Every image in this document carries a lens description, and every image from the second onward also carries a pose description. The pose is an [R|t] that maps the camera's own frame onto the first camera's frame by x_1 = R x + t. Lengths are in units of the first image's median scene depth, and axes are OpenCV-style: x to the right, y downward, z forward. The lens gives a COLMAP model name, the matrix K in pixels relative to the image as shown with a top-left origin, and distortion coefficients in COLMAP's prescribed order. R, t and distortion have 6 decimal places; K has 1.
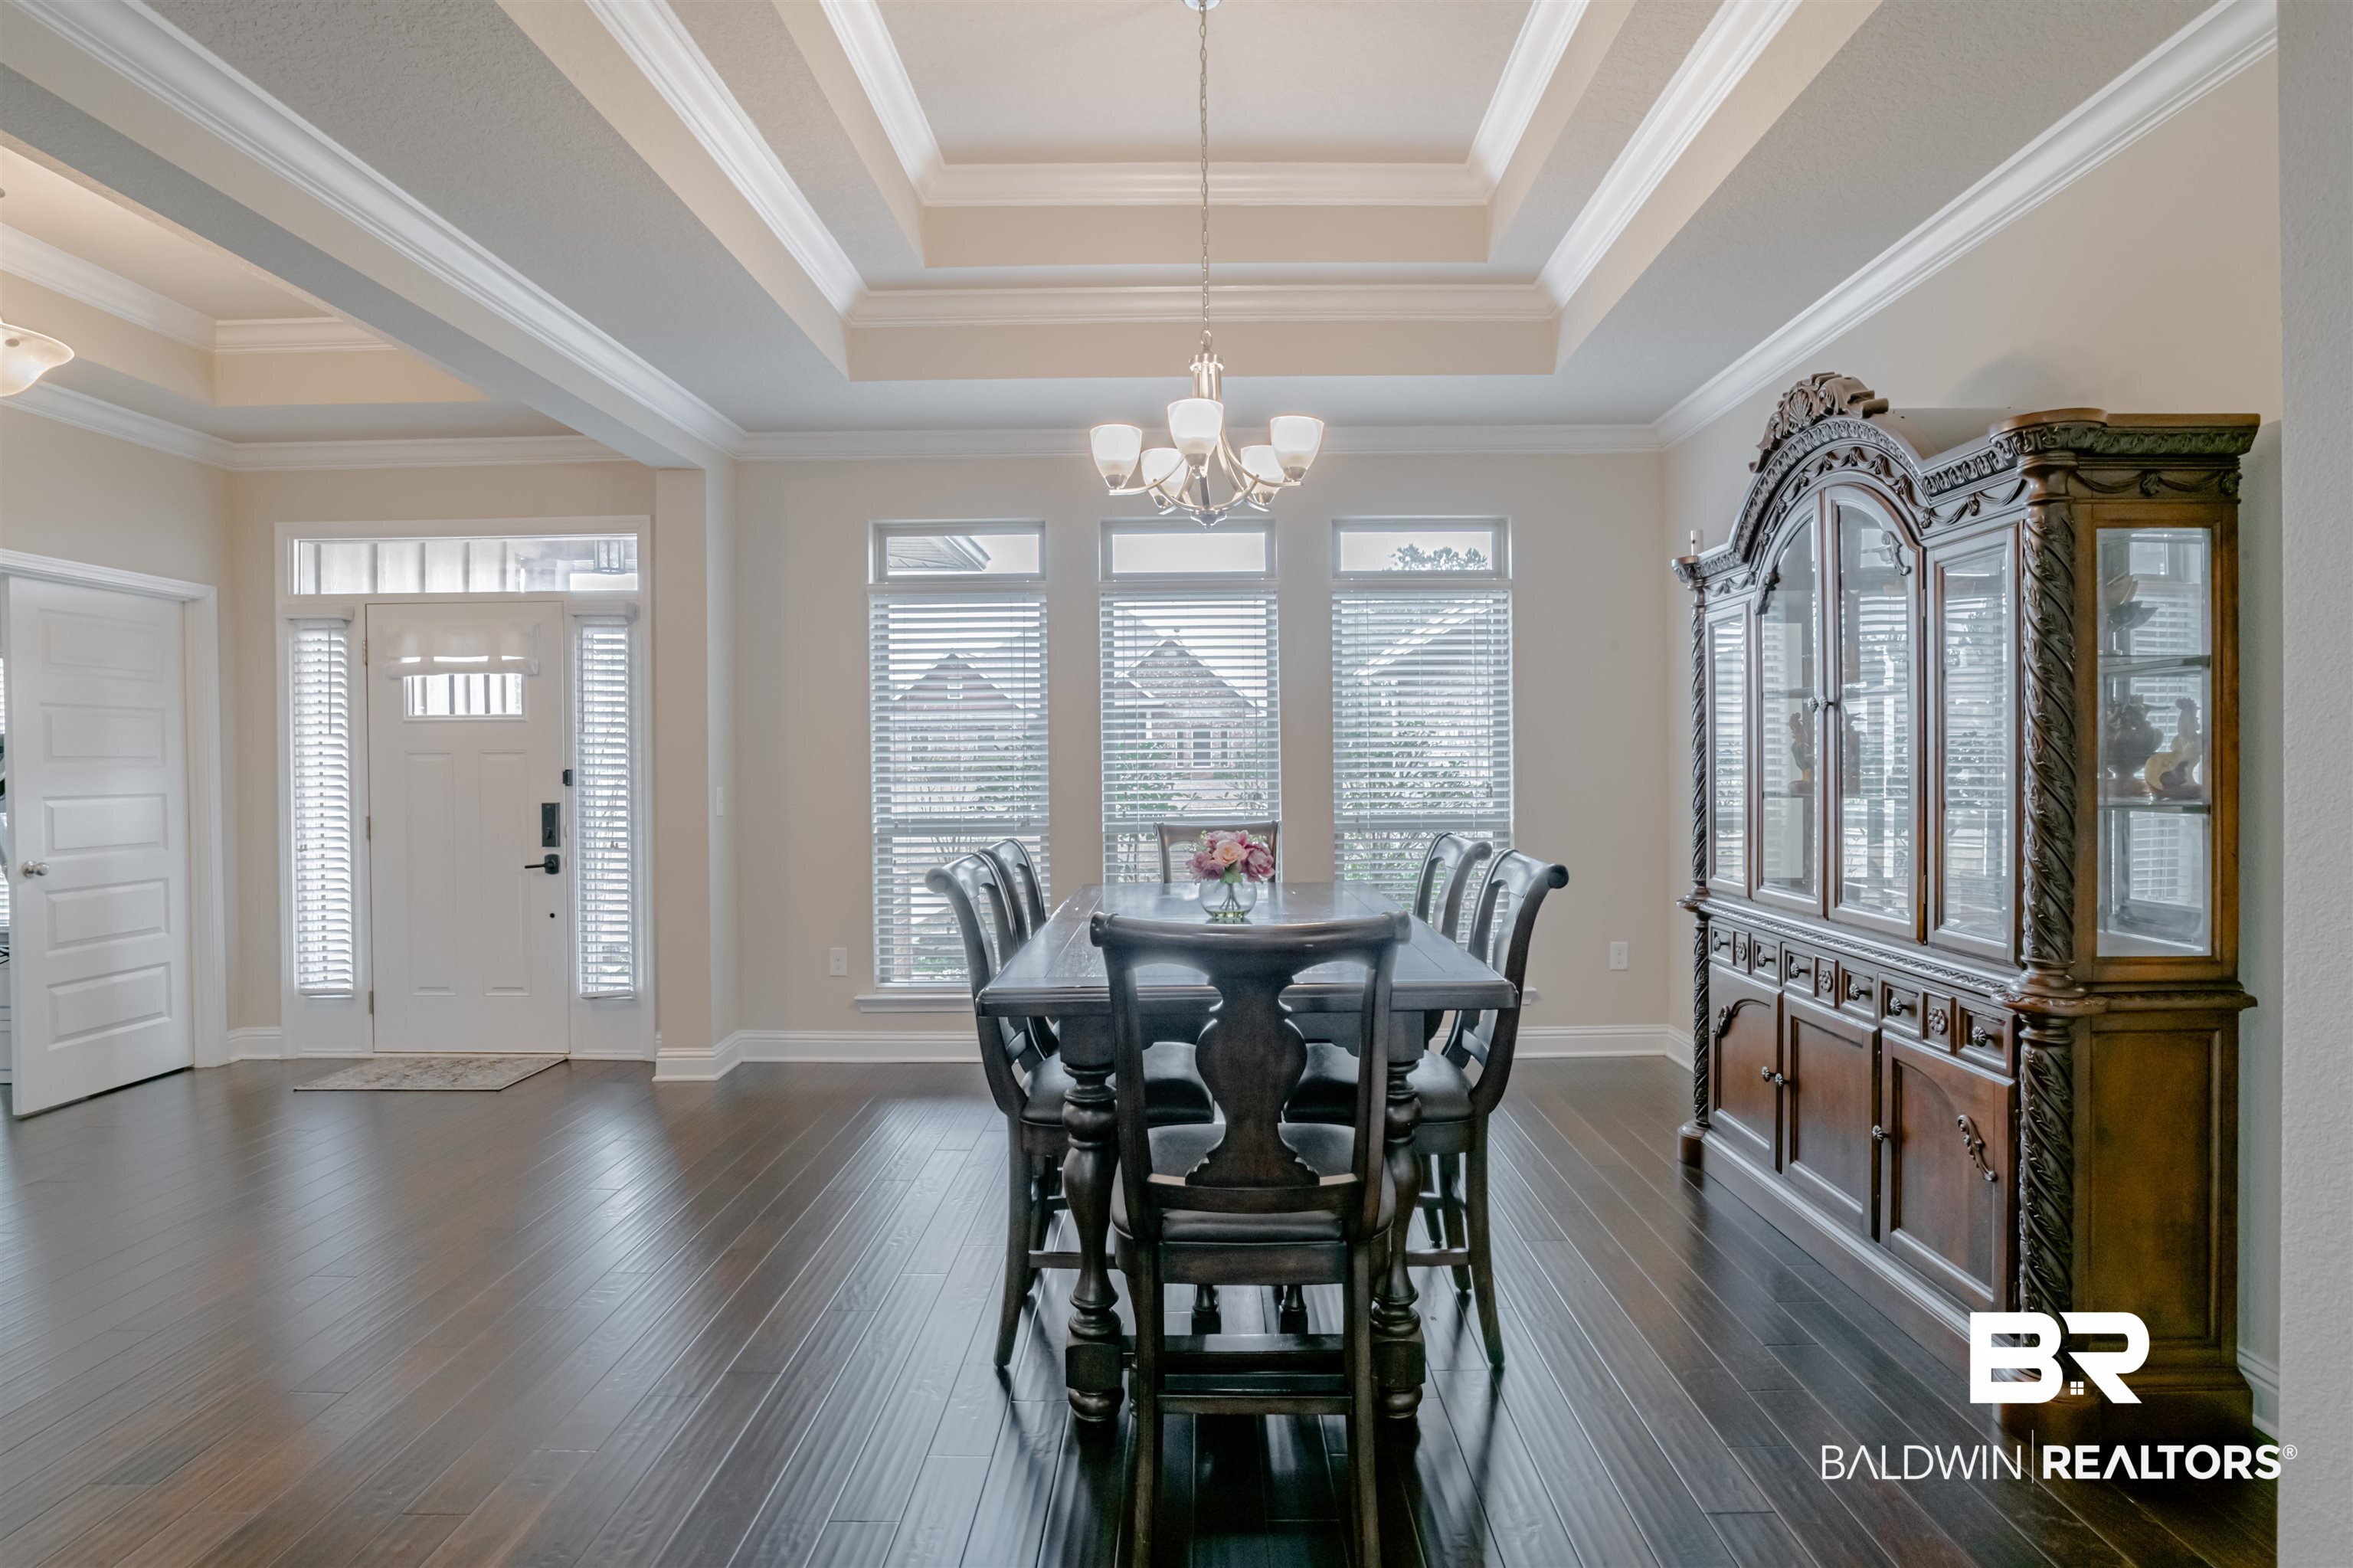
lens RADIAL K [[1207.1, 0, 1185.8], [0, 1207.1, 767.6], [0, 0, 1]] dist [-0.048330, 0.021147]
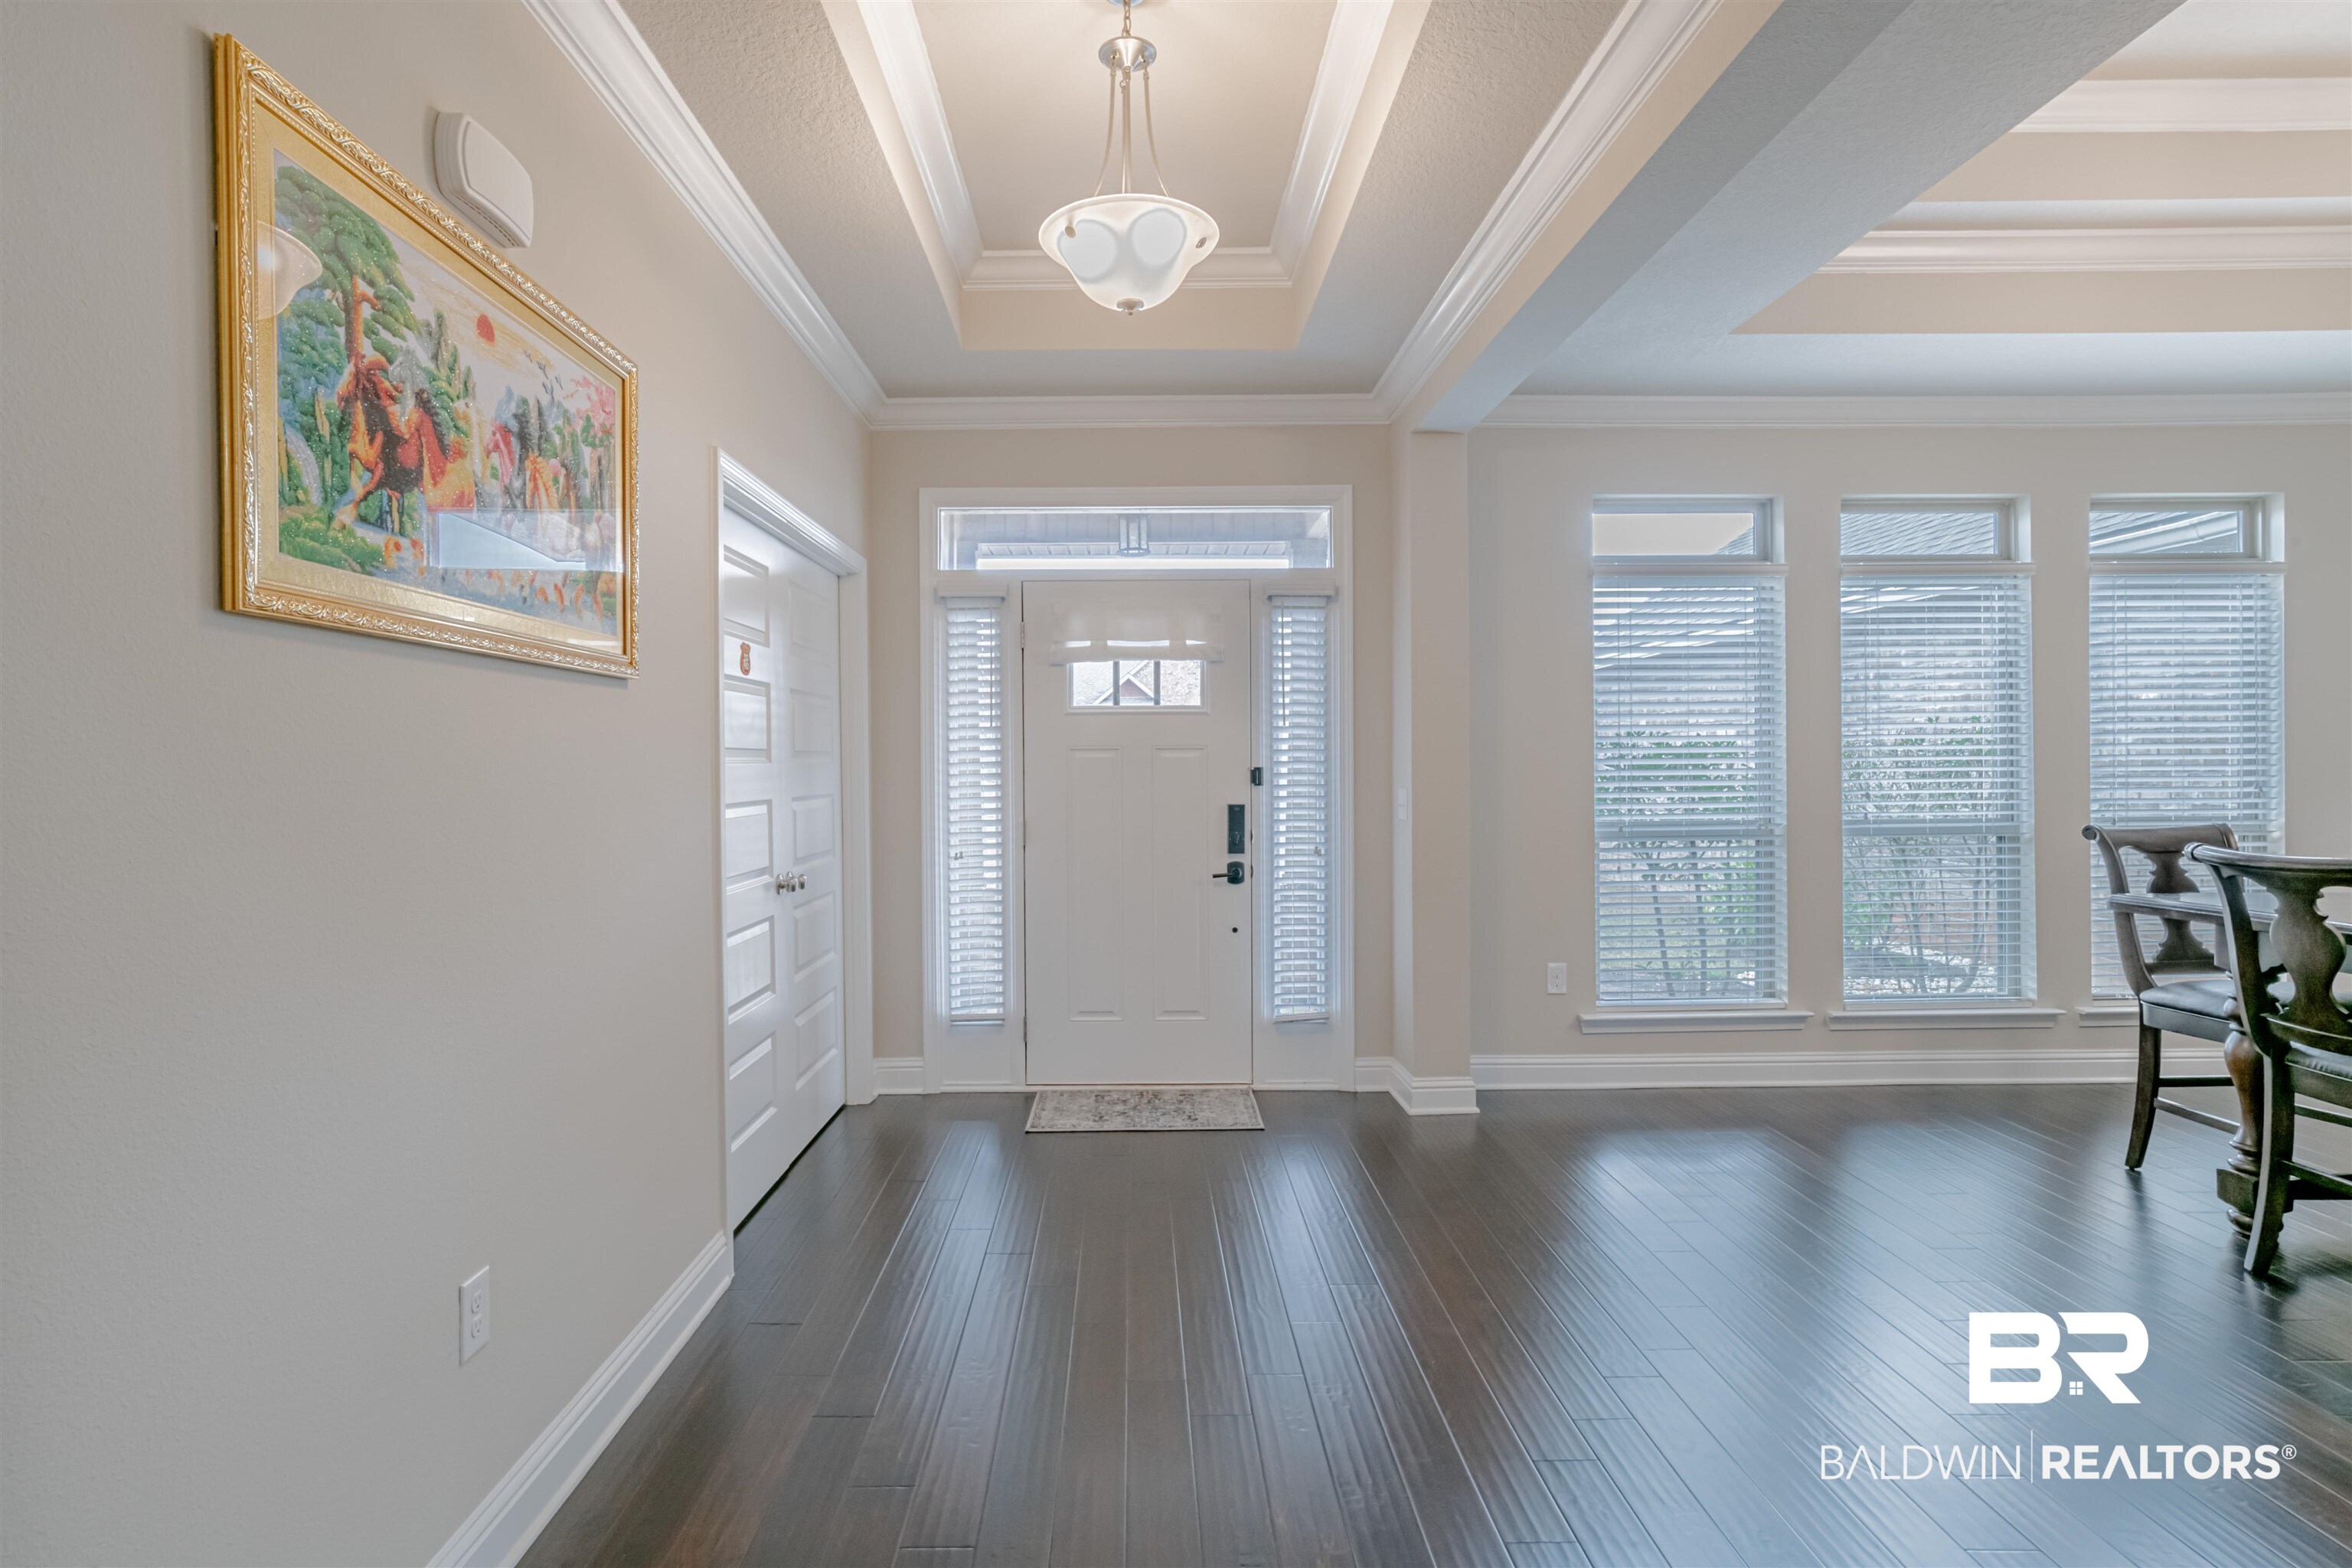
lens RADIAL K [[1206.5, 0, 1155.3], [0, 1206.5, 782.8], [0, 0, 1]] dist [-0.048330, 0.021147]
pose [[0.999925, -0.000460, 0.012250, -0.615851], [0.000370, 0.999973, 0.007362, 0.006481], [-0.012253, -0.007357, 0.999898, 0.096081]]
